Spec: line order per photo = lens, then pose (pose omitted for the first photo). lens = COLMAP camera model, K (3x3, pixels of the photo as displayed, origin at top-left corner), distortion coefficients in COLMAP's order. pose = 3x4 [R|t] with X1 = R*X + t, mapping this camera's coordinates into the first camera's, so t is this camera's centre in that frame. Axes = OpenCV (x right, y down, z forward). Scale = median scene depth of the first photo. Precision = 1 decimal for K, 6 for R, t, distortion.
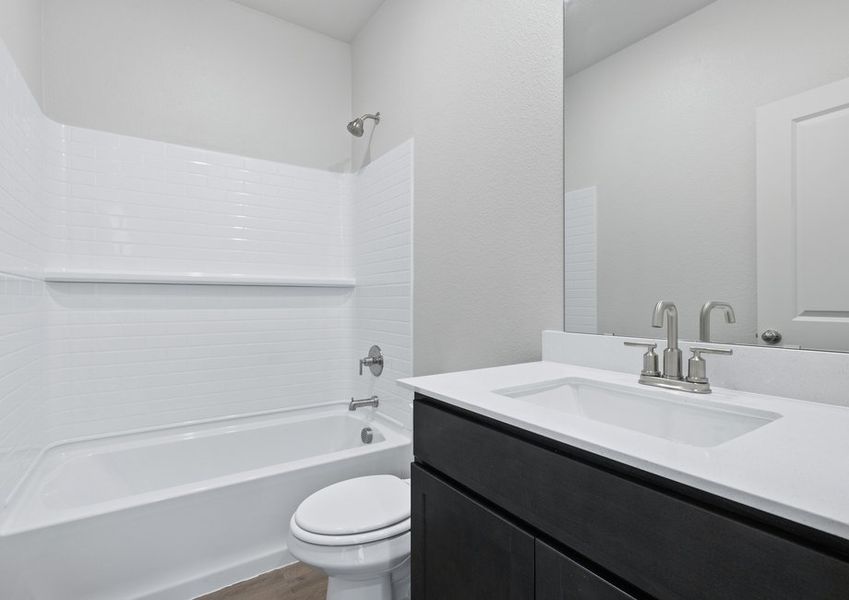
lens RADIAL K [[430.7, 0, 424.5], [0, 430.7, 300.0], [0, 0, 1]] dist [-0.000307, -0.000040]
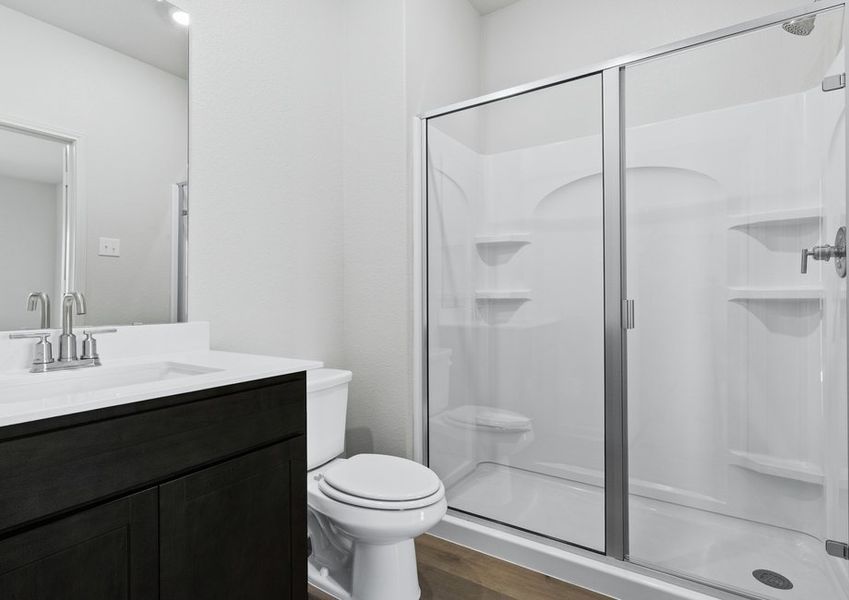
lens RADIAL K [[430.7, 0, 424.5], [0, 430.7, 300.0], [0, 0, 1]] dist [-0.000307, -0.000040]
pose [[-0.378503, -0.000396, 0.925600, -0.833369], [0.001969, 0.999997, 0.001233, 0.022850], [-0.925598, 0.002289, -0.378502, 0.559231]]
